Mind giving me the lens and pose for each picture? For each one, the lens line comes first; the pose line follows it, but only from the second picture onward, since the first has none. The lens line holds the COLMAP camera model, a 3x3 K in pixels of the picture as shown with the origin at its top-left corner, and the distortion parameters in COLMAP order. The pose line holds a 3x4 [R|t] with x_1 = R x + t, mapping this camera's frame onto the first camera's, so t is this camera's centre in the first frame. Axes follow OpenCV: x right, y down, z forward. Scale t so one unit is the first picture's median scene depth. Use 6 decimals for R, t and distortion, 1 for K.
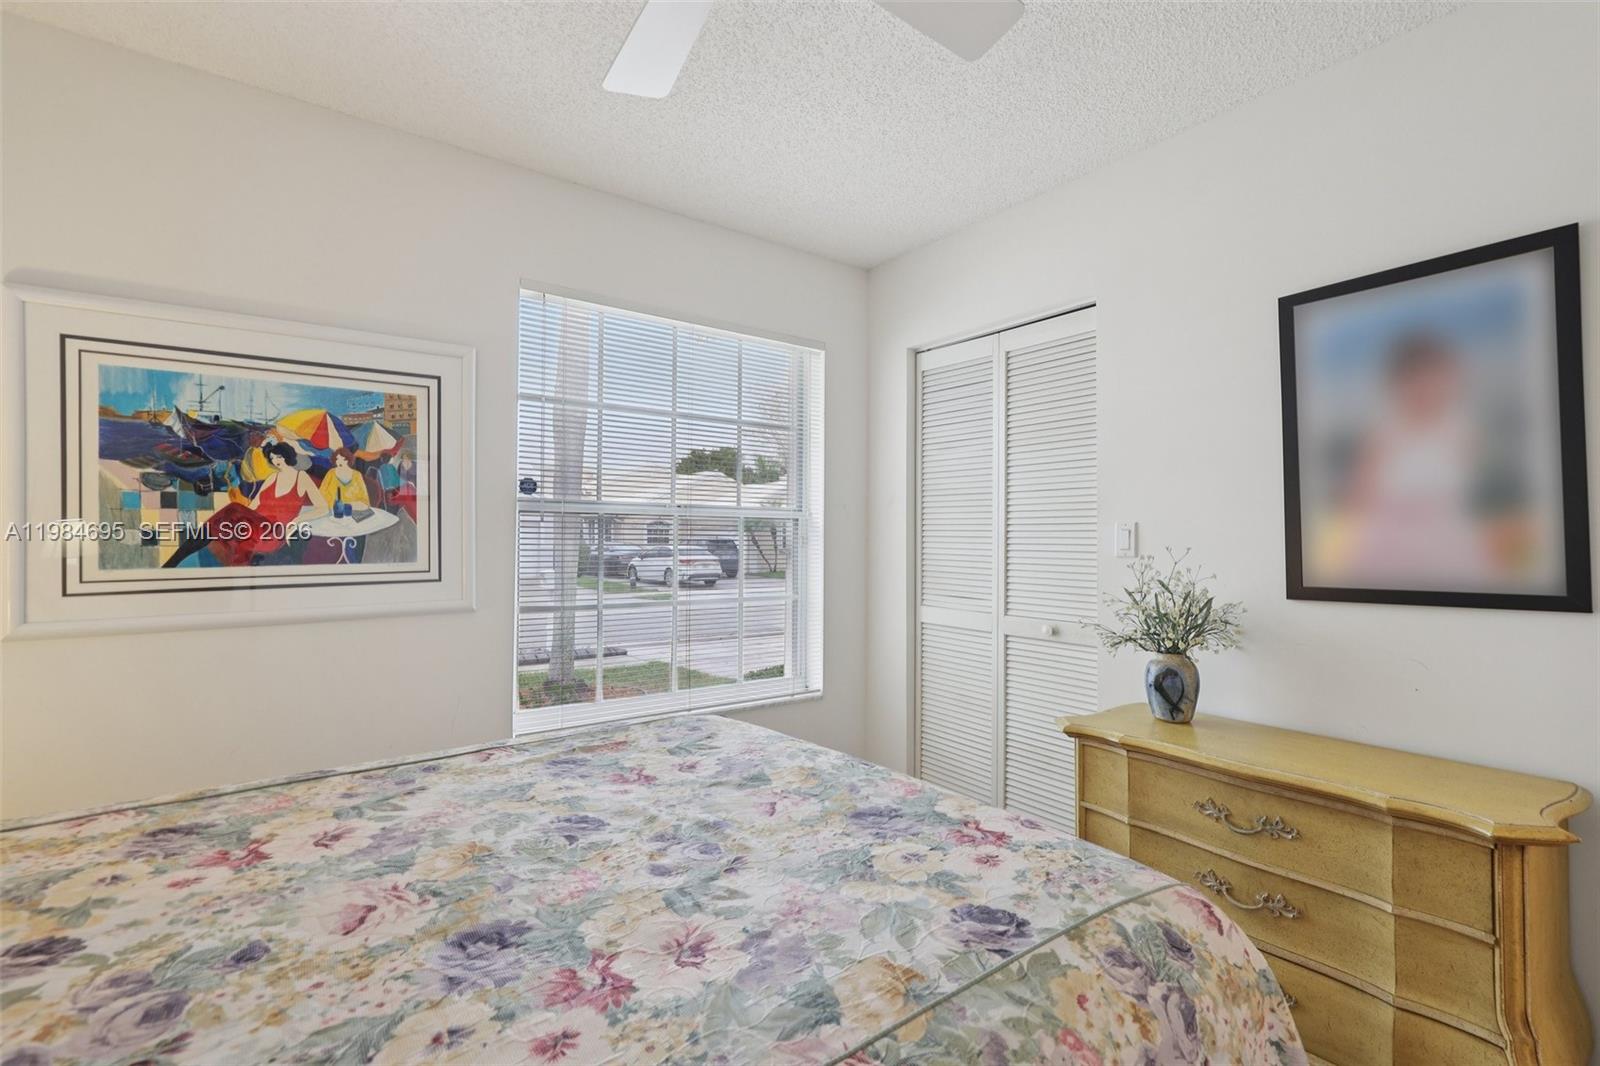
lens RADIAL K [[732.9, 0, 799.8], [0, 732.9, 539.3], [0, 0, 1]] dist [0.000893, -0.000211]
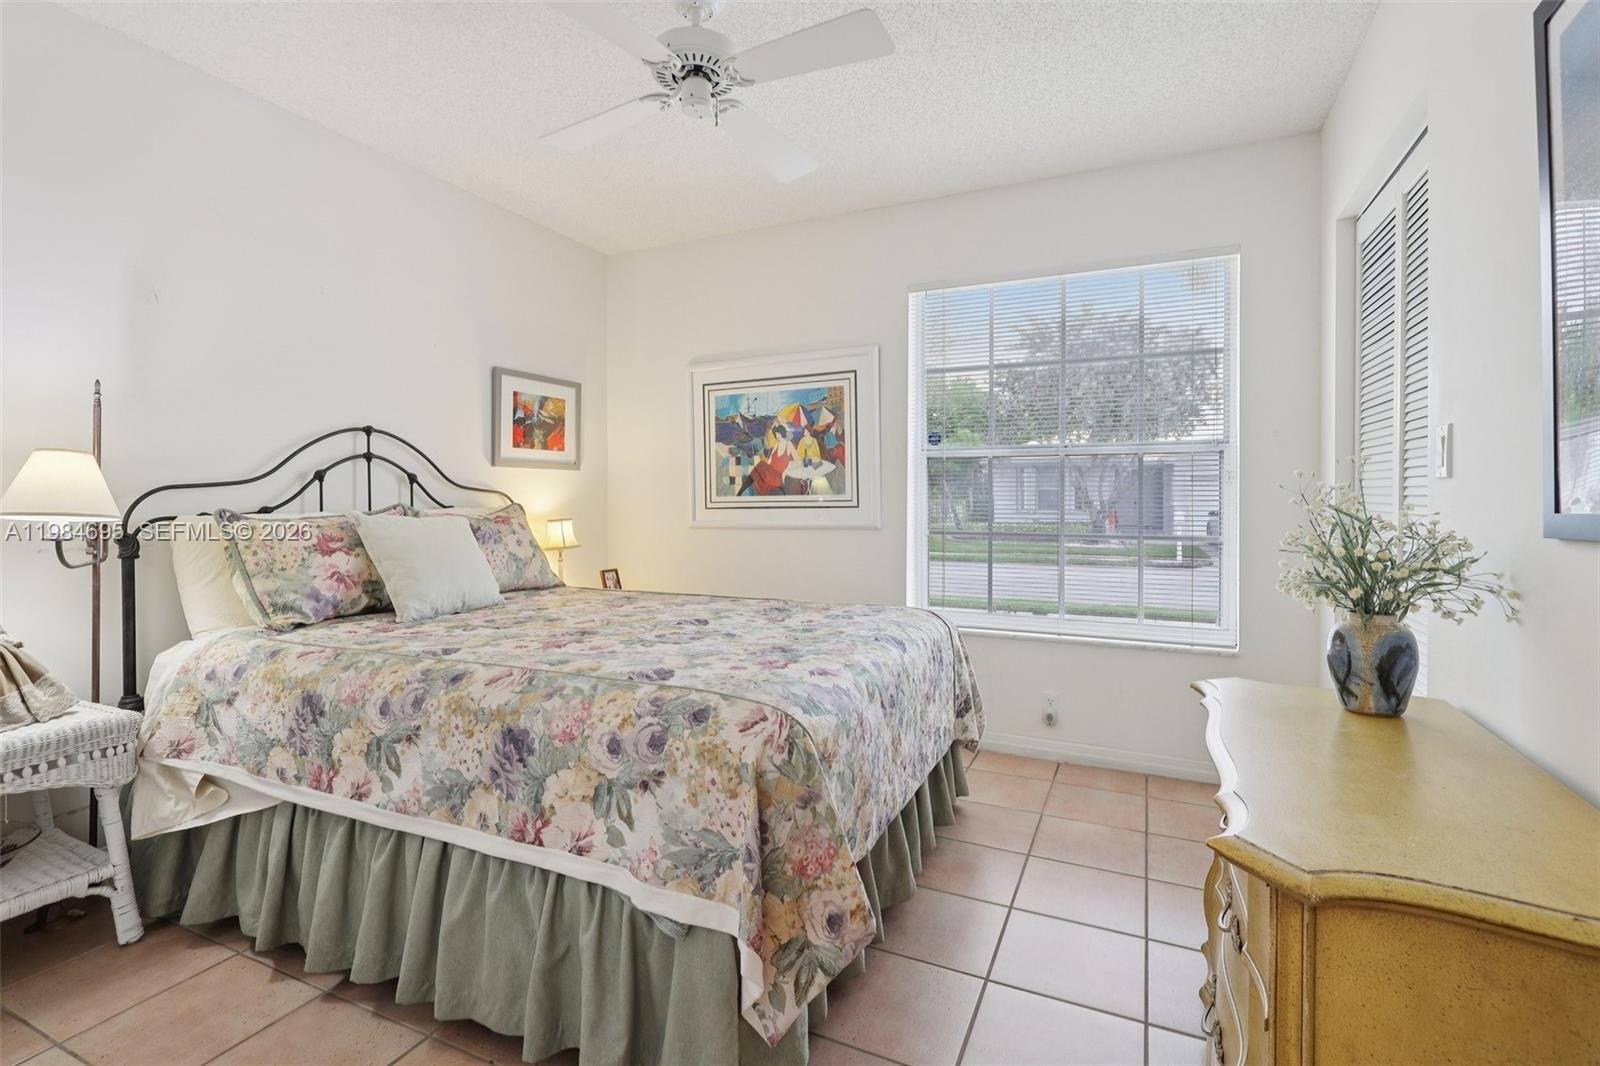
lens RADIAL K [[732.9, 0, 812.6], [0, 732.9, 529.3], [0, 0, 1]] dist [0.000893, -0.000211]
pose [[0.477224, 0.030891, -0.878239, 0.921212], [0.000016, 0.999382, 0.035160, 0.058032], [0.878782, -0.016793, 0.476928, 0.239176]]
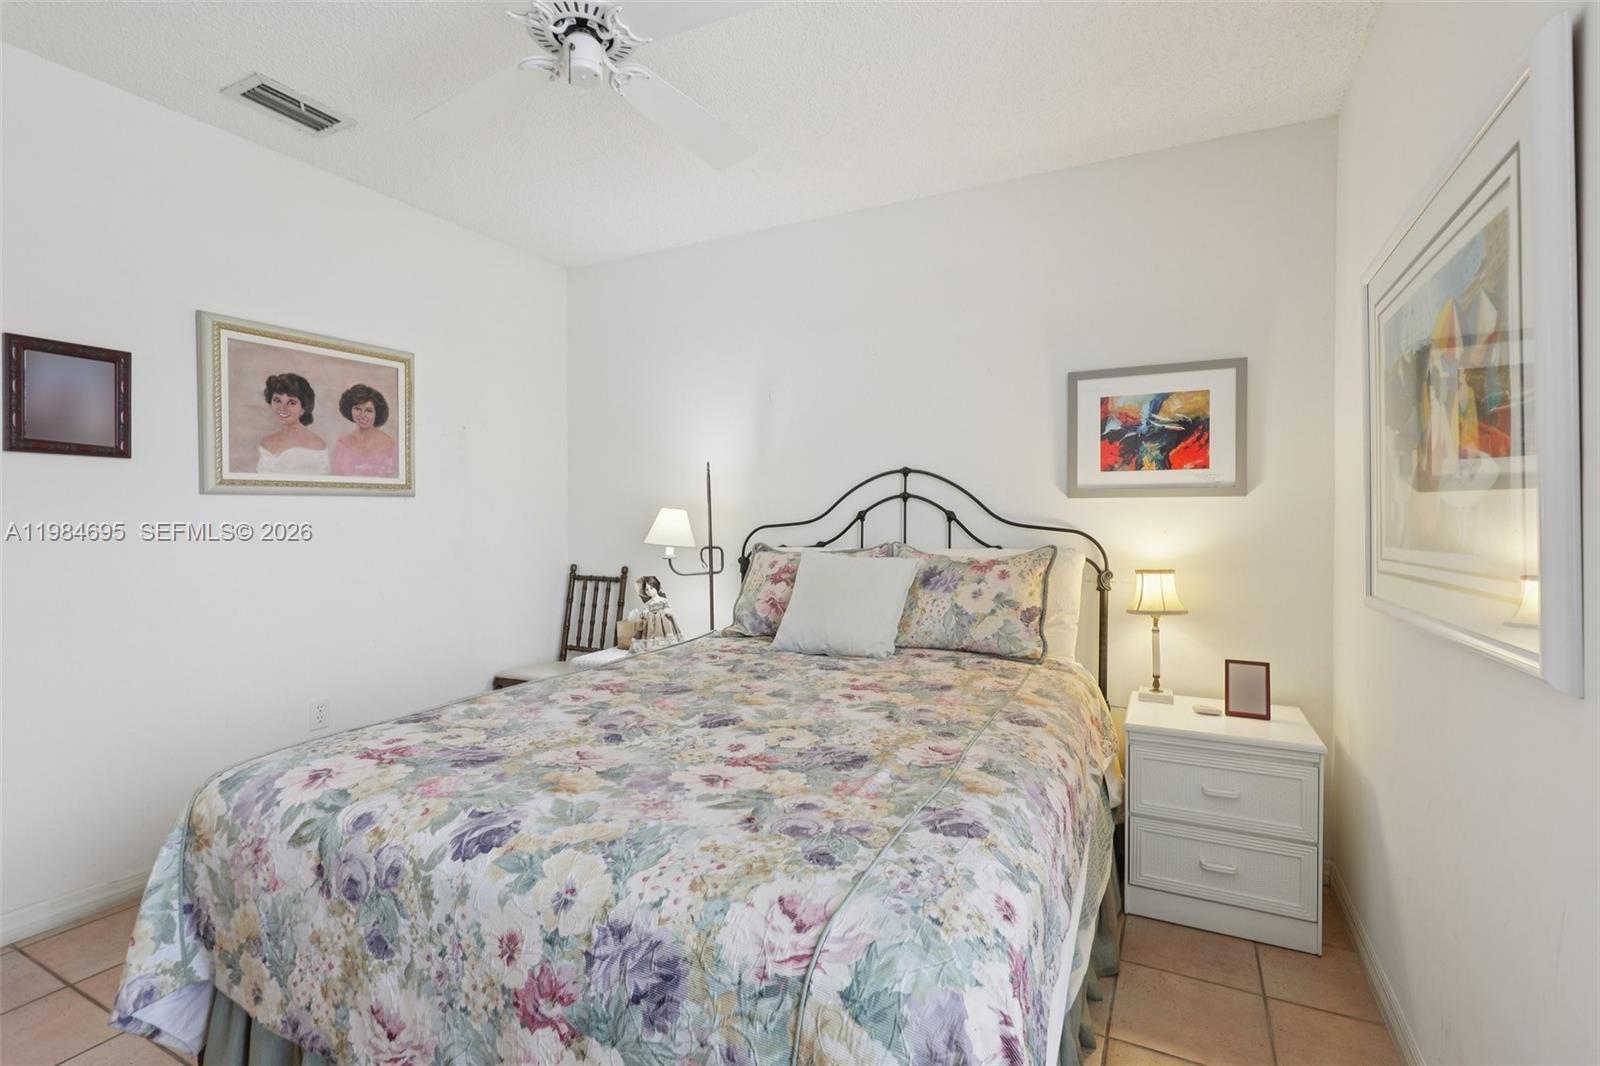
lens RADIAL K [[732.9, 0, 800.0], [0, 732.9, 524.3], [0, 0, 1]] dist [0.000893, -0.000211]
pose [[-0.898661, -0.020438, -0.438167, -0.244368], [-0.019292, 0.999789, -0.007068, 0.030197], [0.438219, 0.002101, -0.898866, 1.877879]]
